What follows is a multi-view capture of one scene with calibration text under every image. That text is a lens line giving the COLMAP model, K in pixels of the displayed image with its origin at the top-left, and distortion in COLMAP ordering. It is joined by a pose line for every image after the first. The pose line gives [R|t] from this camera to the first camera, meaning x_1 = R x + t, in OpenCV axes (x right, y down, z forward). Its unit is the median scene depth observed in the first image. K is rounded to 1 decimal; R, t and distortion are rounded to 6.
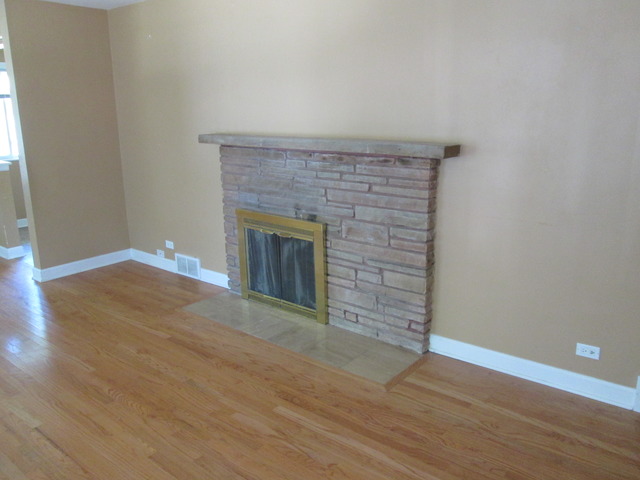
lens RADIAL K [[535.0, 0, 320.0], [0, 535.0, 240.0], [0, 0, 1]] dist [-0.037130, 0.007302]
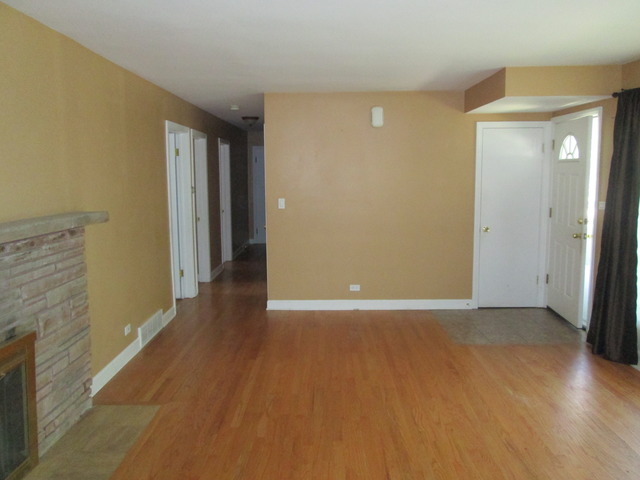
lens RADIAL K [[535.0, 0, 320.0], [0, 535.0, 240.0], [0, 0, 1]] dist [-0.037130, 0.007302]
pose [[-0.624099, -0.077809, 0.777461, -0.752732], [0.209576, 0.941898, 0.262501, -0.239126], [-0.752714, 0.326764, -0.571530, 0.968728]]
